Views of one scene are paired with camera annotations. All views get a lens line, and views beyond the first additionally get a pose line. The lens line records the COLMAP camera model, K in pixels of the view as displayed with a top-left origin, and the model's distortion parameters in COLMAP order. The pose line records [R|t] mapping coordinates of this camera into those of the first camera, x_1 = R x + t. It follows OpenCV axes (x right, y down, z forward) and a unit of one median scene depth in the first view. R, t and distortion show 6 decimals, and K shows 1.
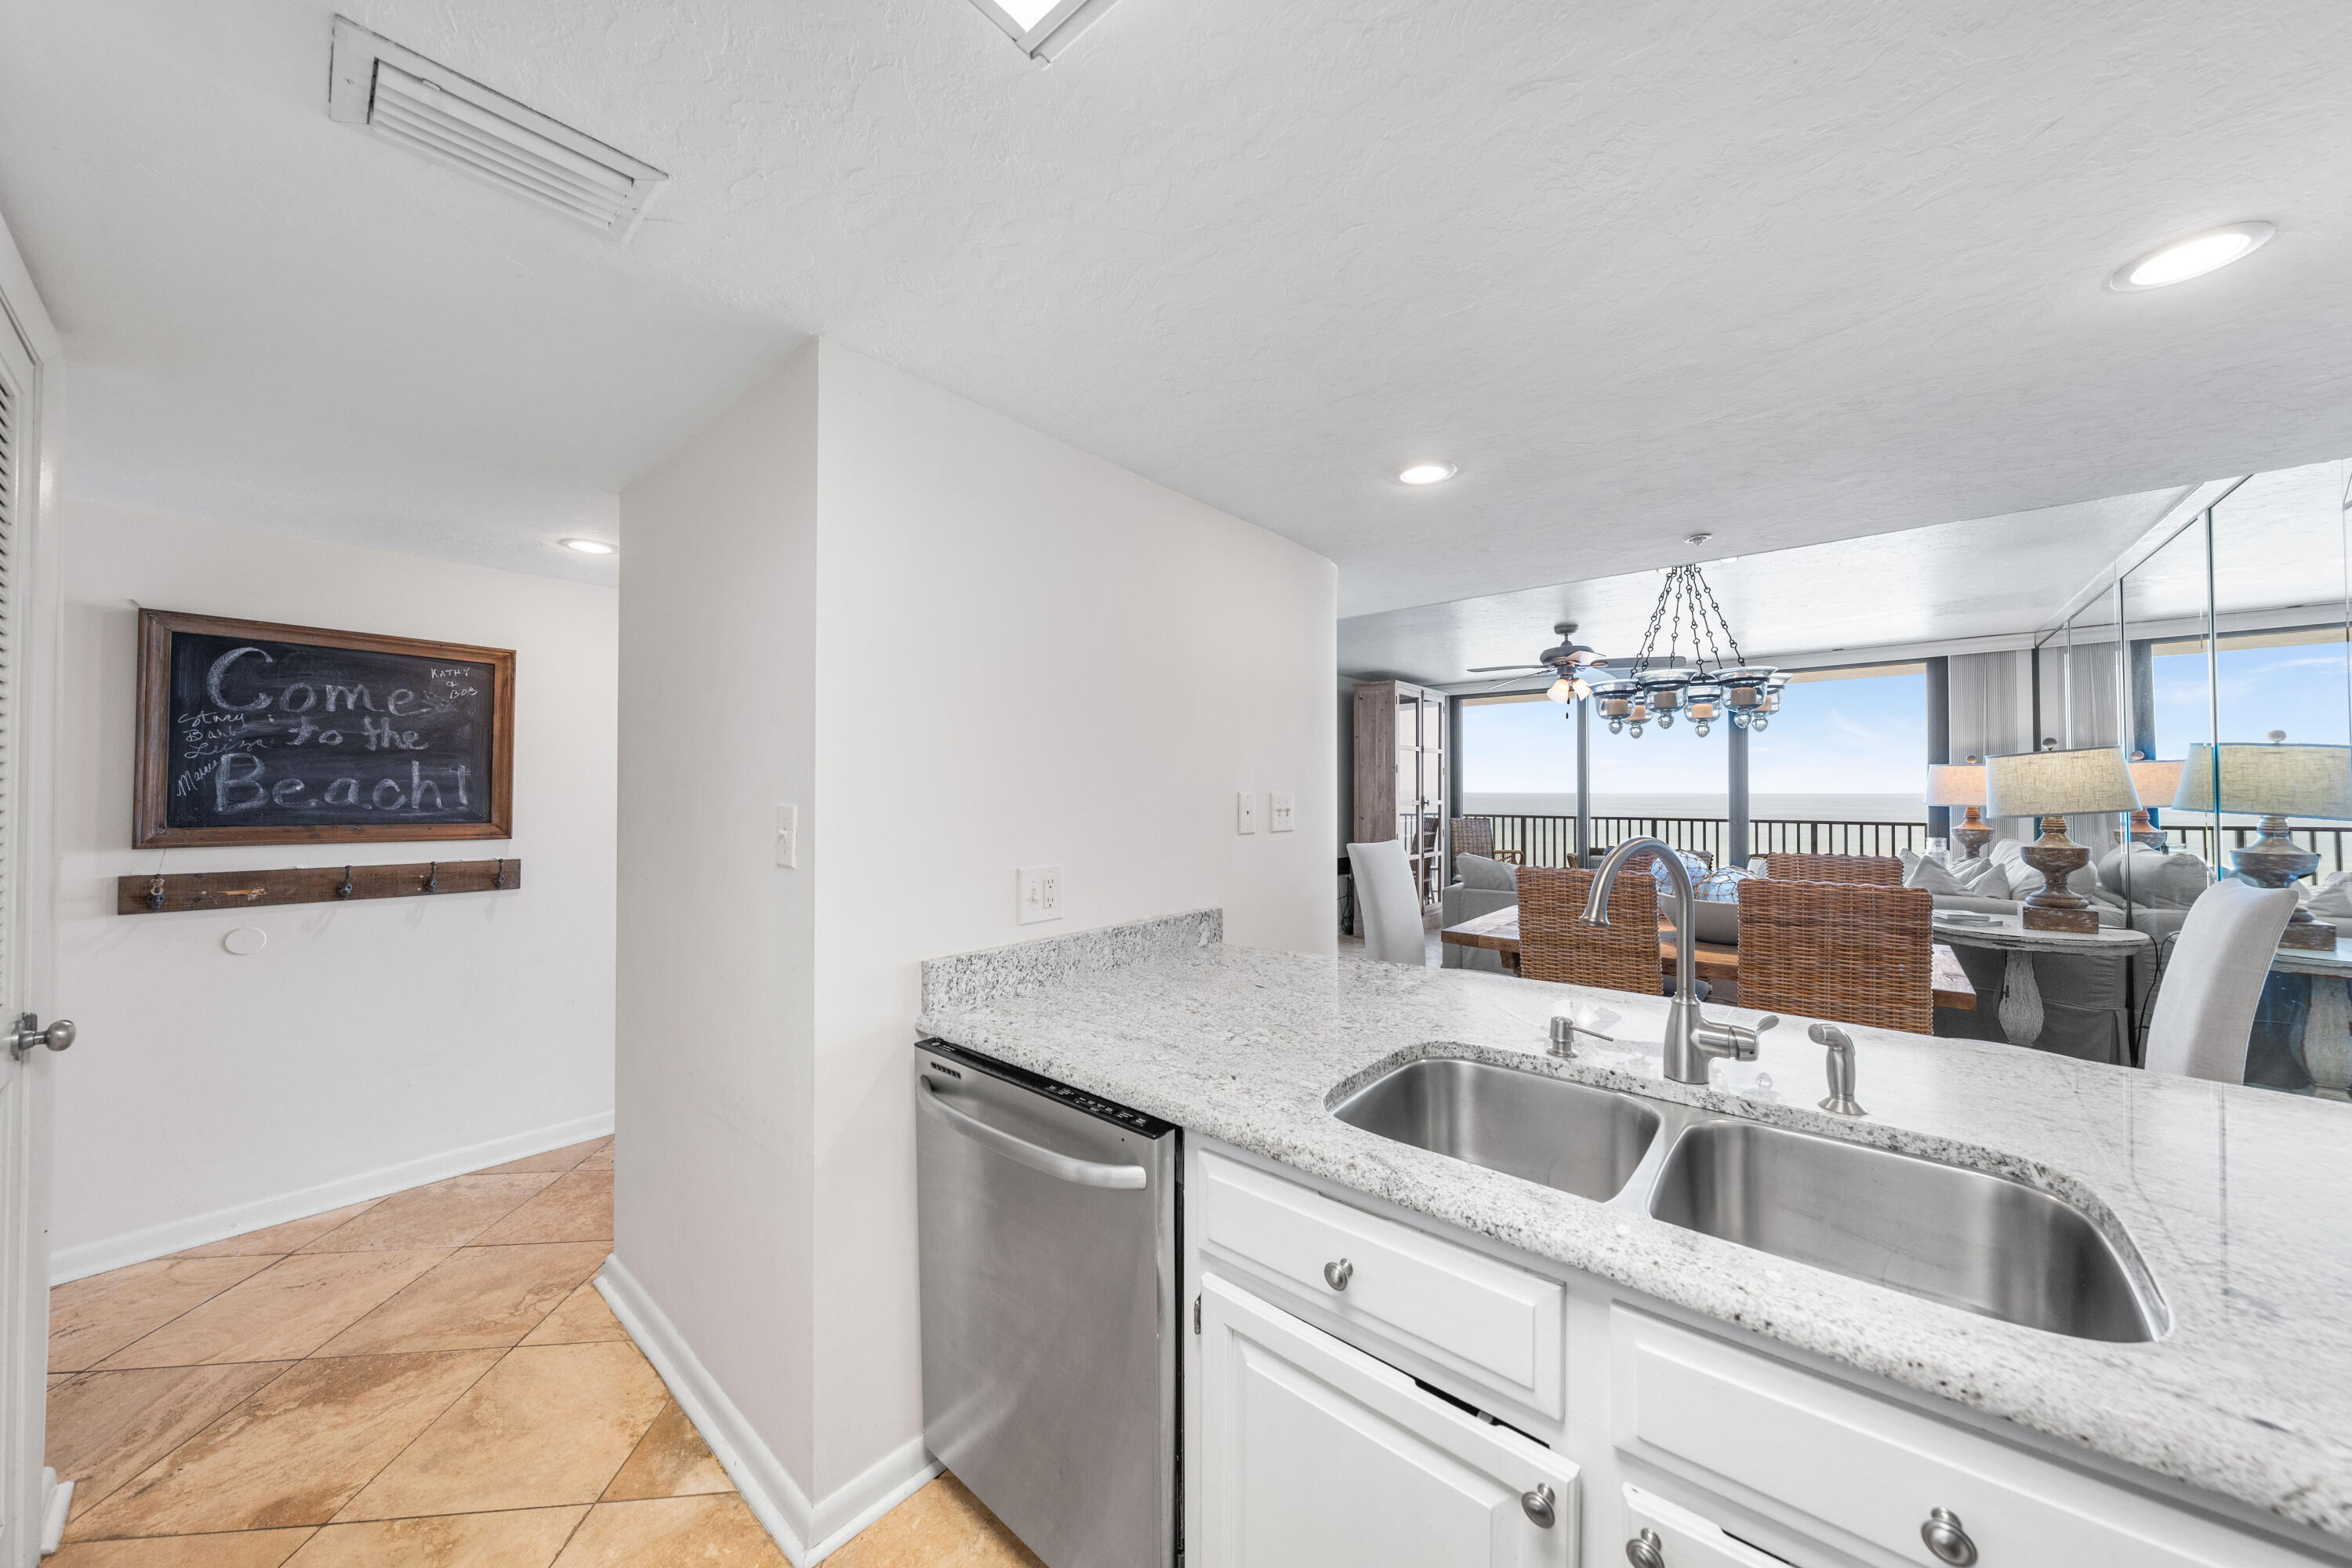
lens RADIAL K [[790.4, 0, 1175.3], [0, 790.4, 789.3], [0, 0, 1]] dist [-0.003267, -0.000096]
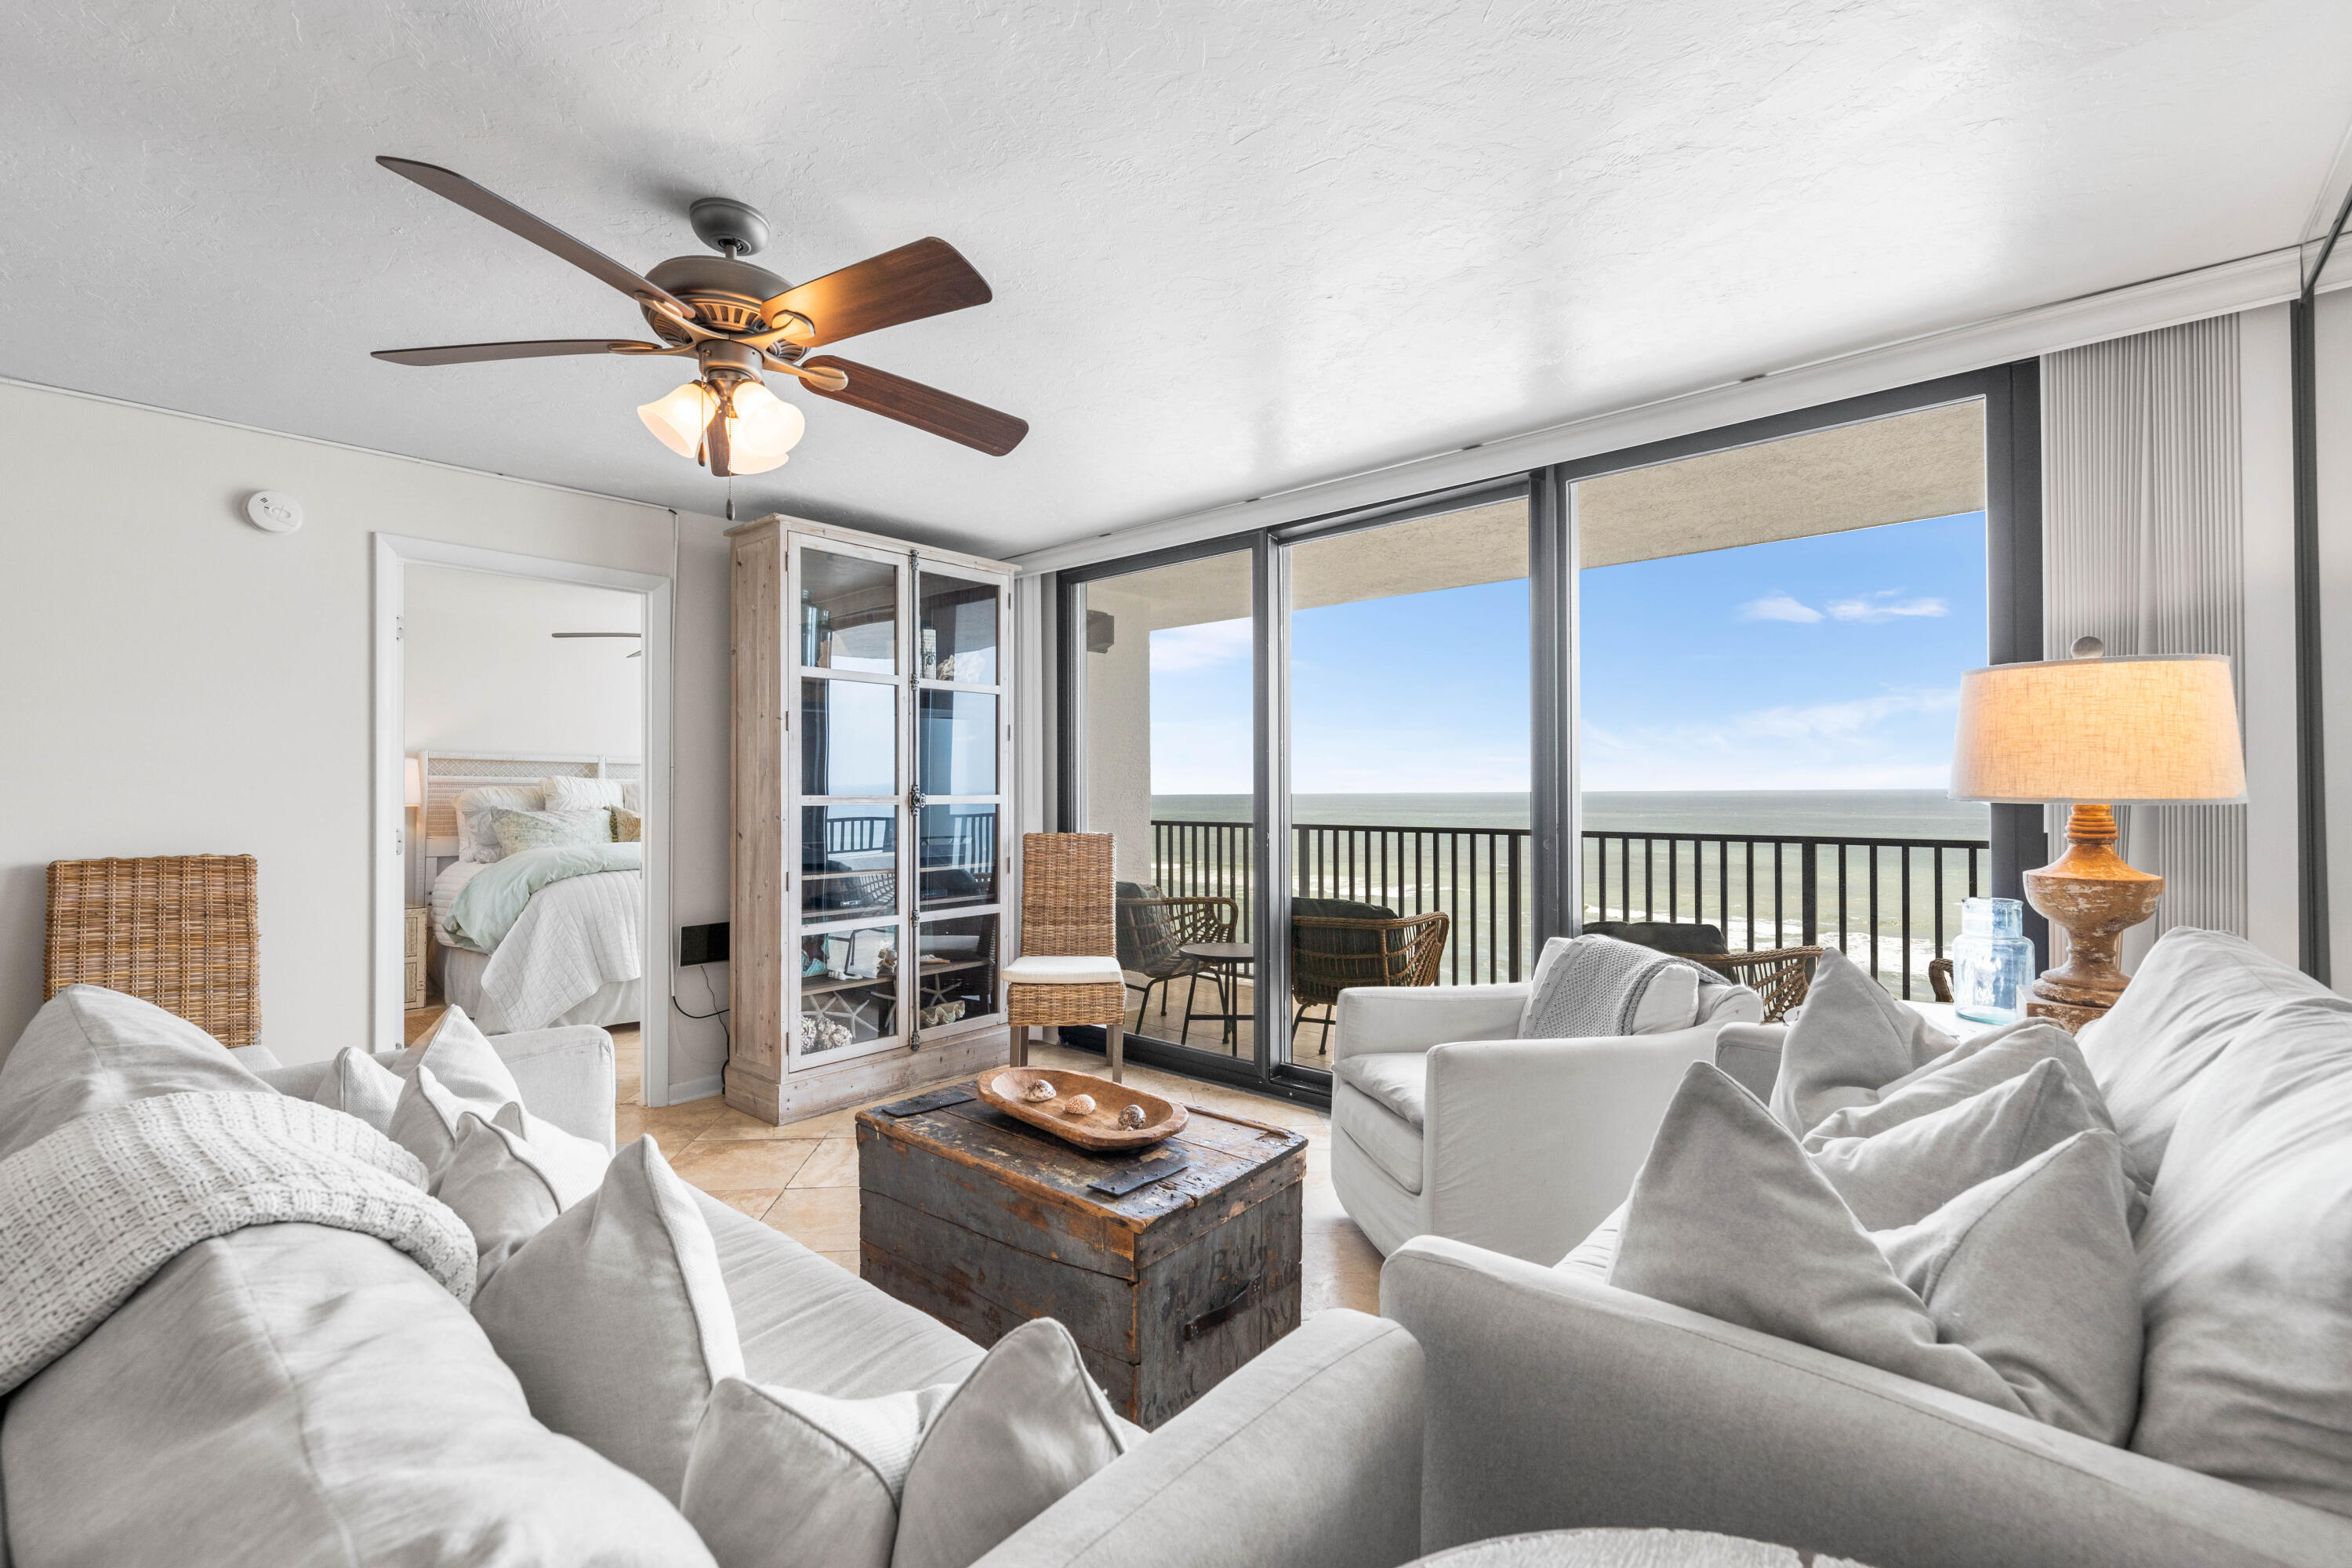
lens RADIAL K [[1008.0, 0, 1166.0], [0, 1008.0, 788.4], [0, 0, 1]] dist [0.000324, -0.000491]
pose [[0.999862, -0.003527, -0.016238, 0.701087], [0.003532, 0.999994, 0.000304, 0.015918], [0.016237, -0.000361, 0.999868, 0.641964]]
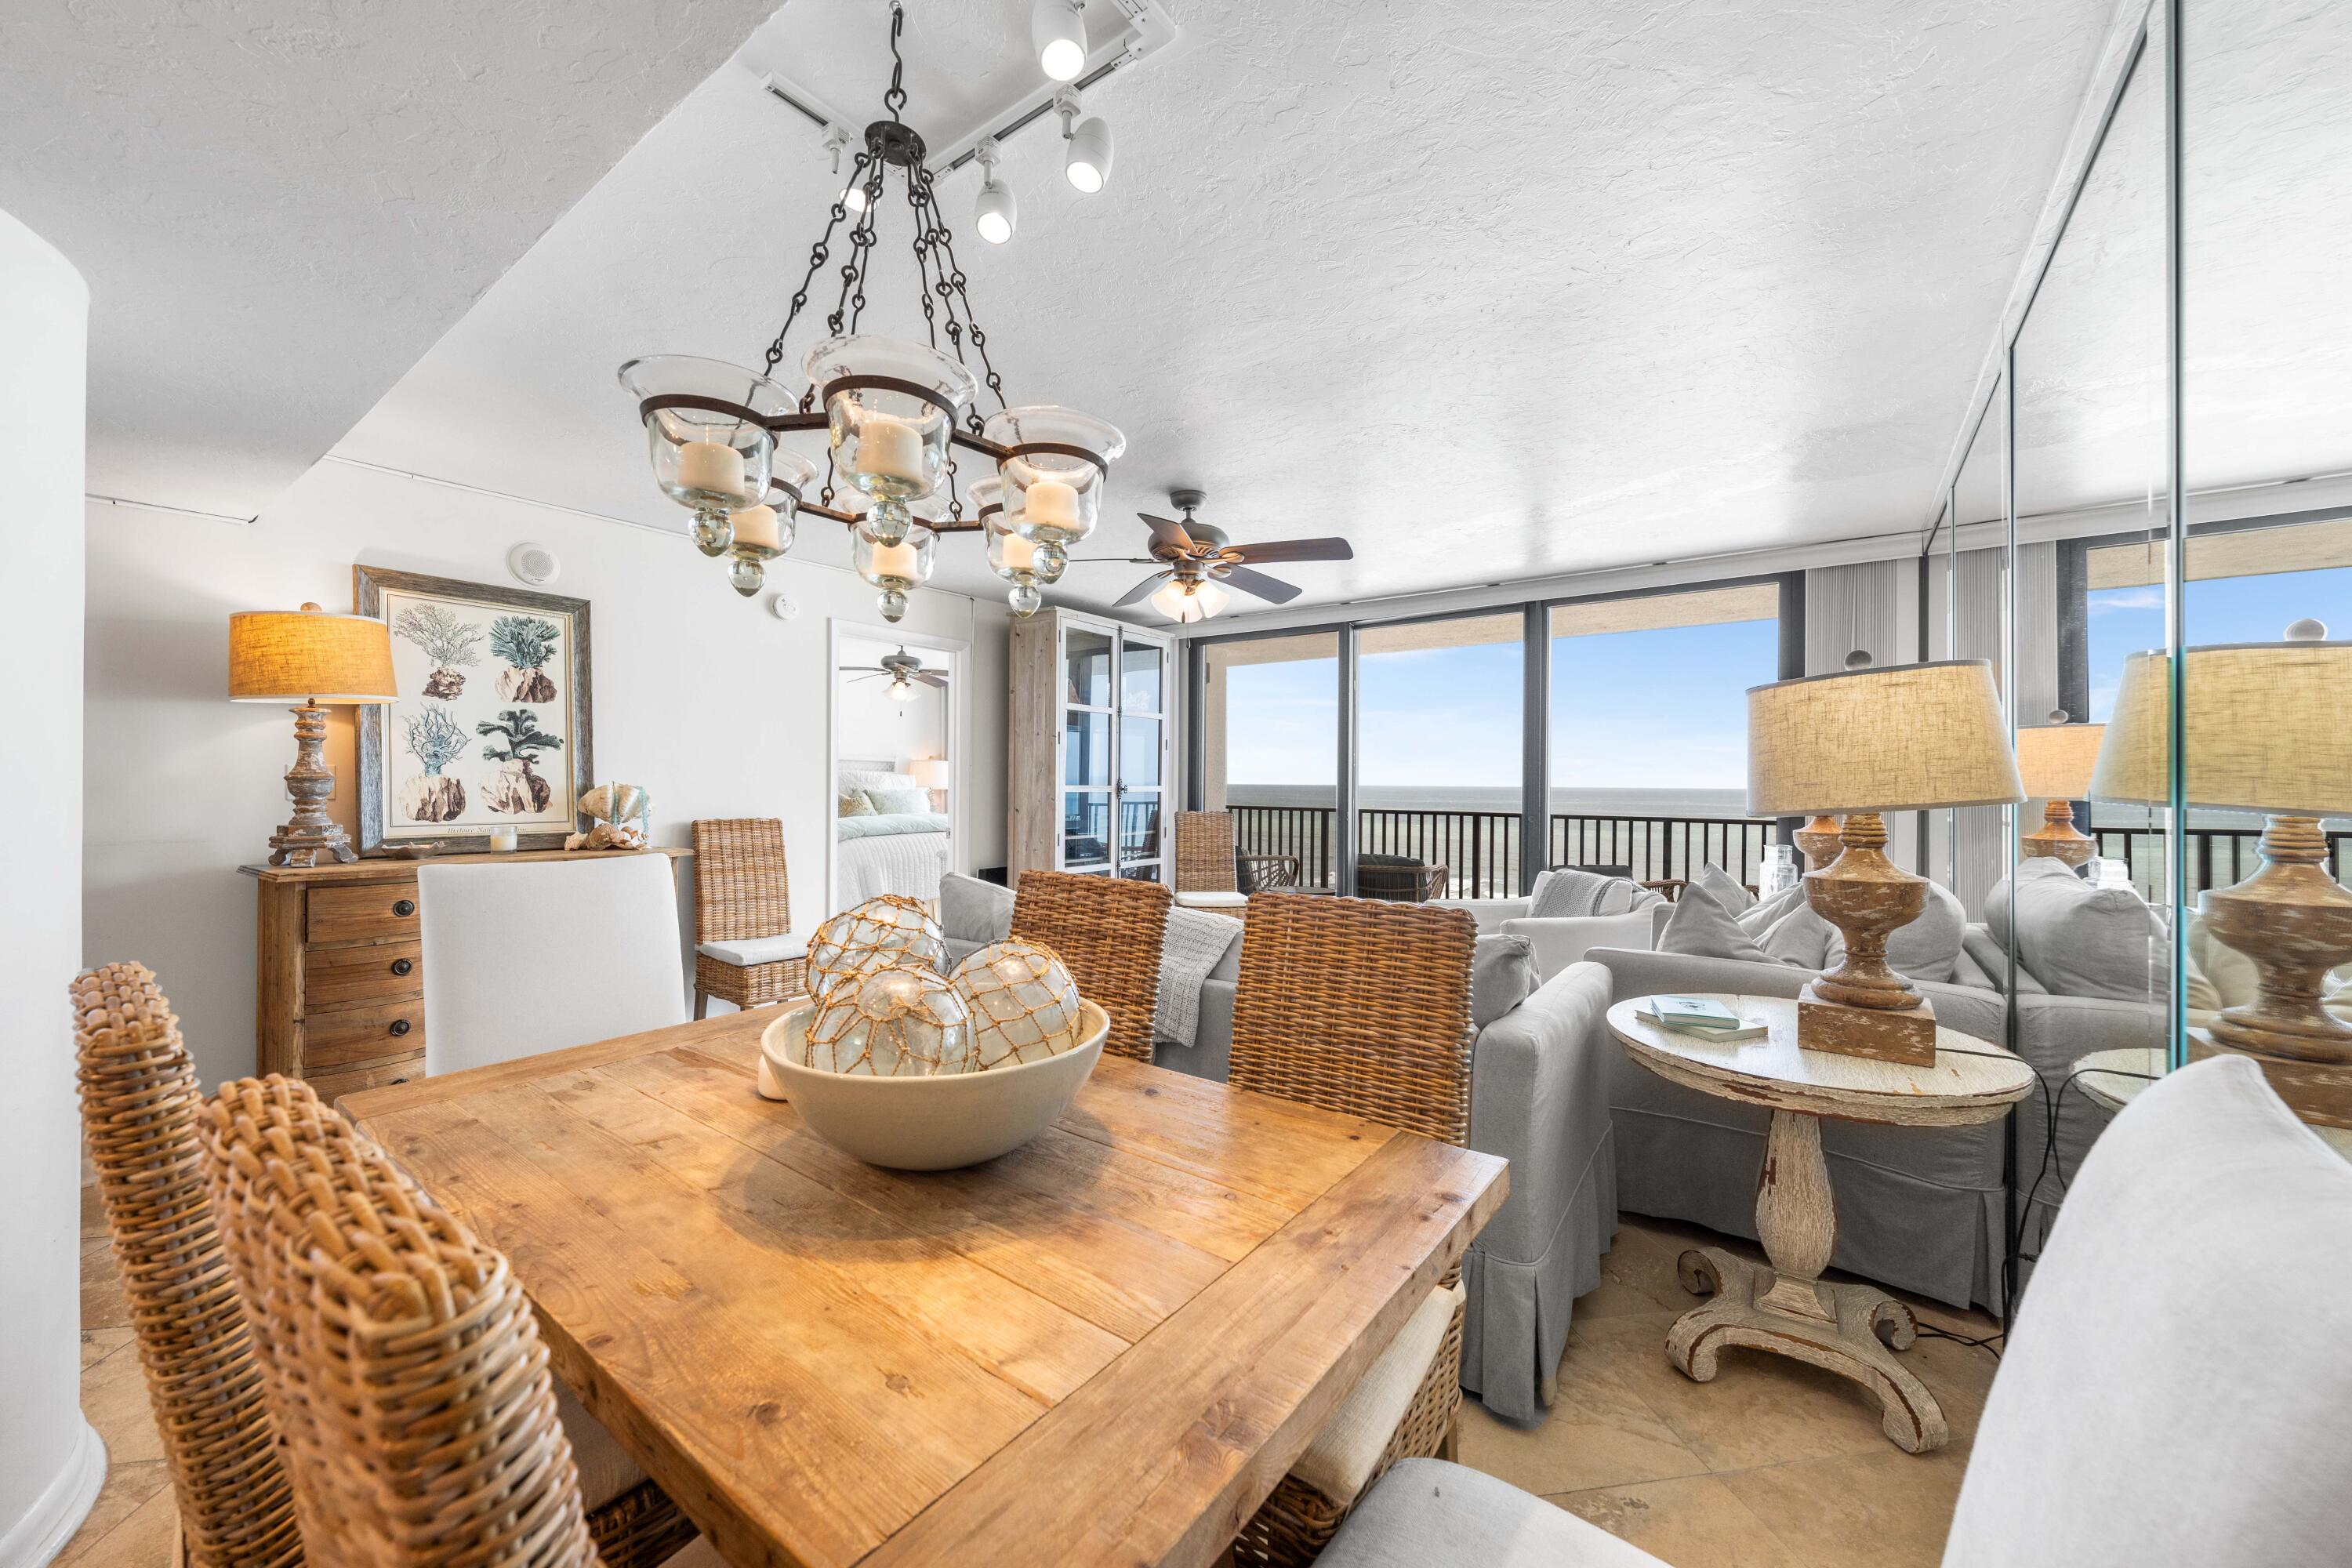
lens RADIAL K [[875.5, 0, 1163.7], [0, 875.5, 789.2], [0, 0, 1]] dist [-0.008474, -0.000237]
pose [[0.997972, 0.007144, 0.063245, 0.456739], [-0.007940, 0.999892, 0.012344, 0.011376], [-0.063150, -0.012821, 0.997922, 0.346032]]
